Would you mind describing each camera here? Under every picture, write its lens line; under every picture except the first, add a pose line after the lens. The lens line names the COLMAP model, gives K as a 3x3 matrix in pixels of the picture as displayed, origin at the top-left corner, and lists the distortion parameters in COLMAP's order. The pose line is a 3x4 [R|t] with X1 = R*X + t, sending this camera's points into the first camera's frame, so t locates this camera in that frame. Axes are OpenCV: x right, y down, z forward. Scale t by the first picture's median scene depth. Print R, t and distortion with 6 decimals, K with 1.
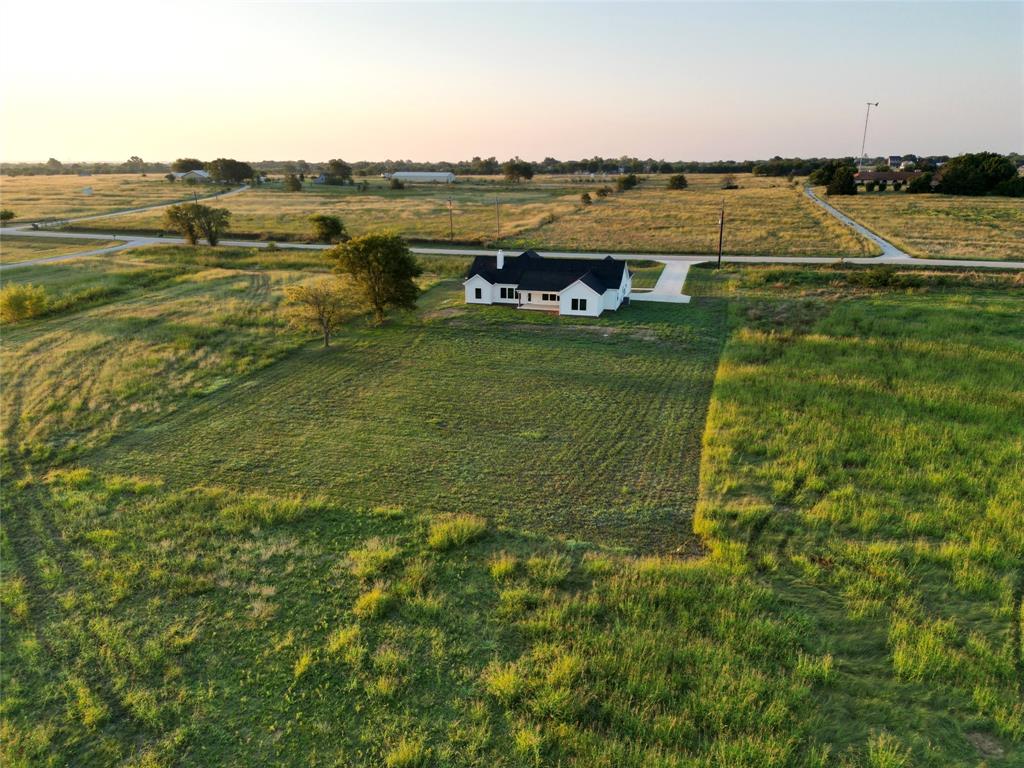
lens RADIAL K [[709.7, 0, 512.0], [0, 709.7, 384.0], [0, 0, 1]] dist [0.104803, -0.109428]
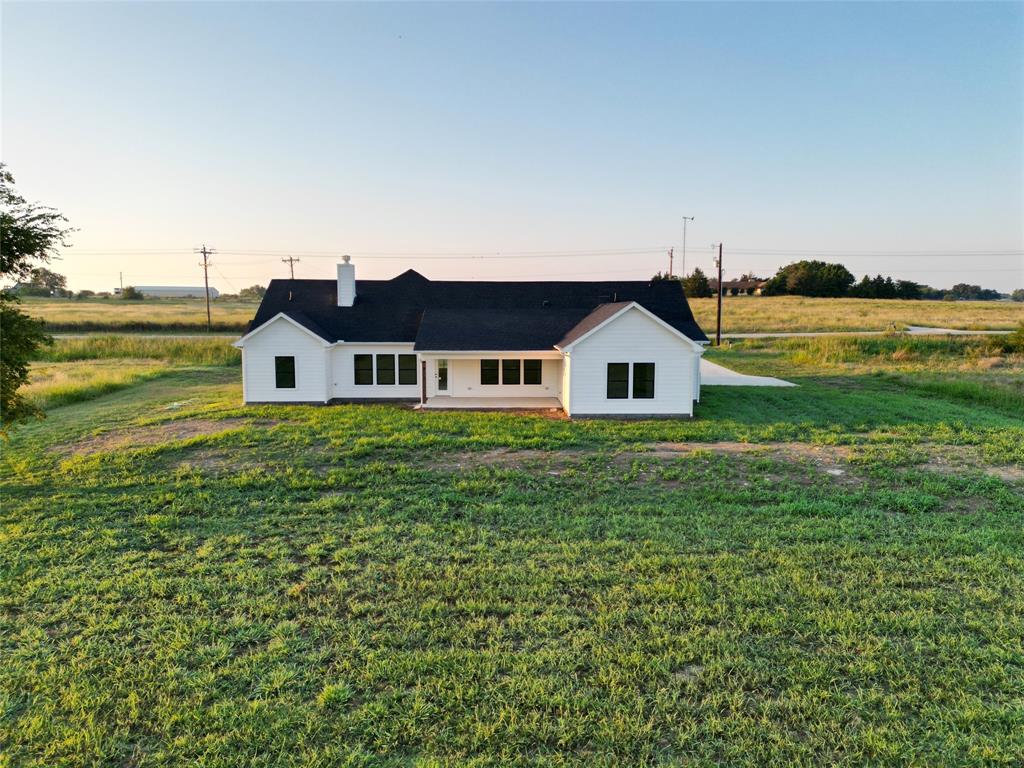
lens RADIAL K [[709.7, 0, 512.0], [0, 709.7, 384.0], [0, 0, 1]] dist [0.104803, -0.109428]
pose [[0.952976, -0.029293, 0.301628, -0.048184], [0.088124, 0.979092, -0.183338, -0.052898], [-0.289951, 0.201297, 0.935632, 0.670313]]
